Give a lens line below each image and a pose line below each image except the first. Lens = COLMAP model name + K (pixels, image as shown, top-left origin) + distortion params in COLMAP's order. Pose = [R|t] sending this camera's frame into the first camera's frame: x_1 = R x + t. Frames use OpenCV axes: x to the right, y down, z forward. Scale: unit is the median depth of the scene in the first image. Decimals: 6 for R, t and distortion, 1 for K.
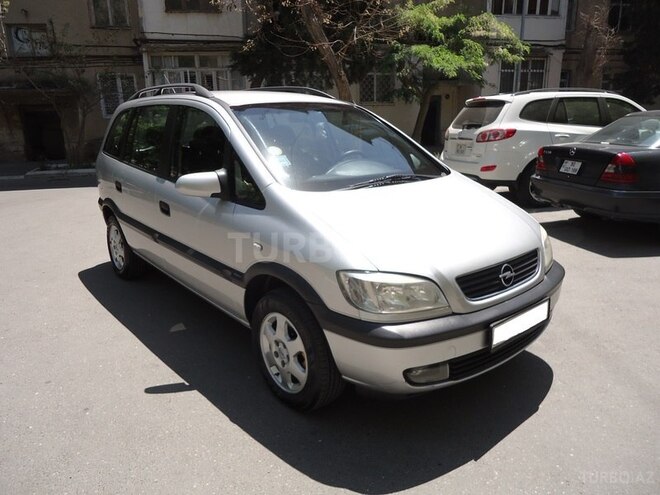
lens RADIAL K [[458.5, 0, 325.9], [0, 458.5, 247.2], [0, 0, 1]] dist [-0.007129, -0.005060]
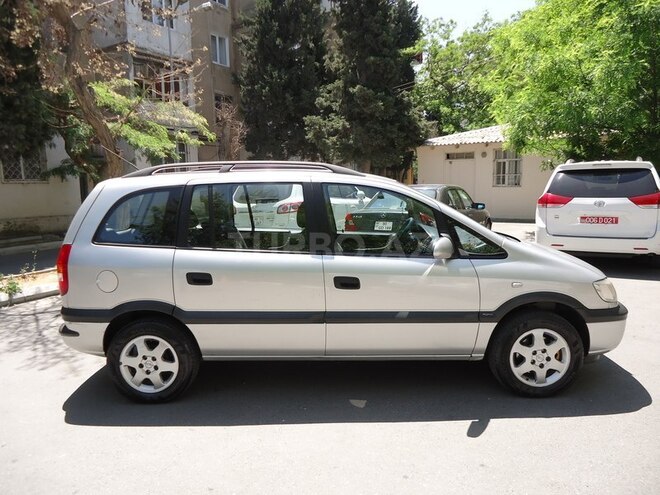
lens RADIAL K [[458.5, 0, 330.5], [0, 458.5, 245.2], [0, 0, 1]] dist [-0.007129, -0.005060]
pose [[0.687052, -0.099184, 0.719807, -0.191306], [0.216051, 0.973720, -0.072049, -0.017564], [-0.693744, 0.205016, 0.690425, 0.054279]]
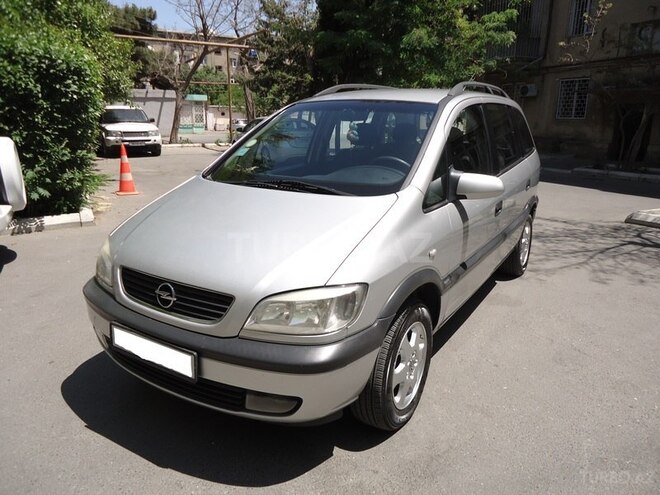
lens RADIAL K [[458.5, 0, 330.0], [0, 458.5, 245.9], [0, 0, 1]] dist [-0.007129, -0.005060]
pose [[0.351072, 0.271575, -0.896100, 0.155445], [-0.272222, 0.945281, 0.179829, -0.033549], [0.895904, 0.180805, 0.405790, 0.110947]]
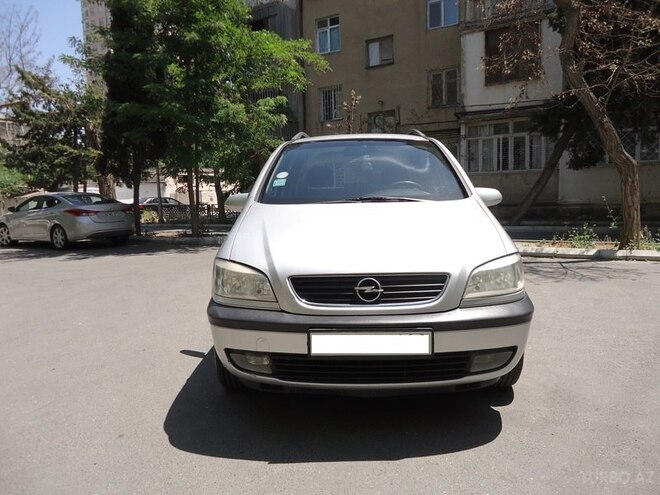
lens RADIAL K [[458.5, 0, 328.2], [0, 458.5, 247.4], [0, 0, 1]] dist [-0.007129, -0.005060]
pose [[0.756857, 0.072135, -0.649588, 0.113231], [-0.165278, 0.982711, -0.083444, 0.008236], [0.632338, 0.170518, 0.755694, 0.028841]]
